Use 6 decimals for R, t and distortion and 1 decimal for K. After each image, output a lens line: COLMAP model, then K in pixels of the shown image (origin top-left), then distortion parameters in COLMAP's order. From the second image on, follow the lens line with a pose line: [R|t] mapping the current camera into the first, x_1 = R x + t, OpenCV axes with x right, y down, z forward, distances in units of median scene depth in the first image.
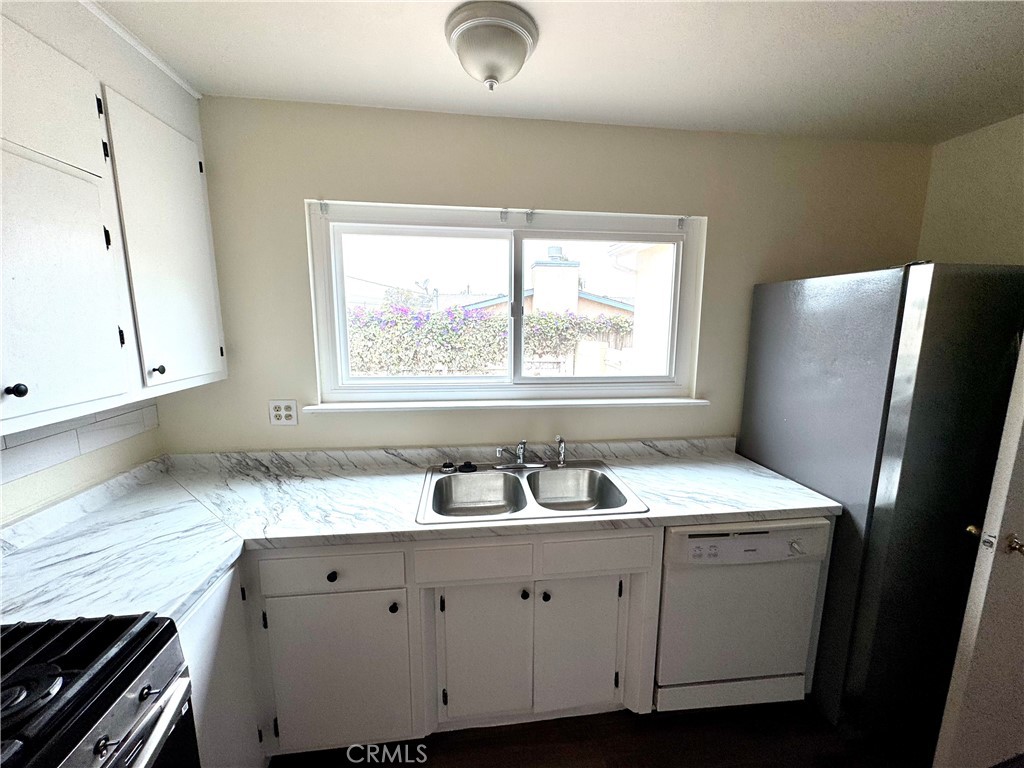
lens RADIAL K [[407.1, 0, 513.4], [0, 407.1, 382.2], [0, 0, 1]] dist [-0.001647, -0.000259]
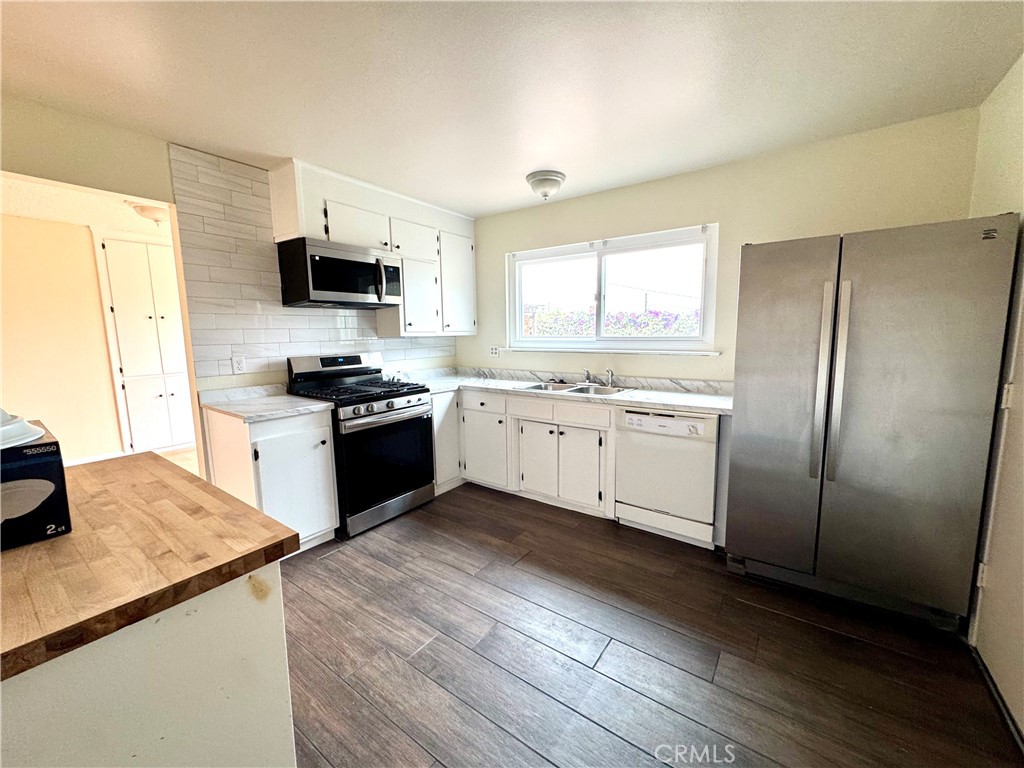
lens RADIAL K [[407.1, 0, 513.4], [0, 407.1, 382.2], [0, 0, 1]] dist [-0.001647, -0.000259]
pose [[0.734147, 0.068522, -0.675524, 1.035744], [-0.088650, 0.996052, 0.004692, 0.229288], [0.673178, 0.056441, 0.737323, -0.554437]]
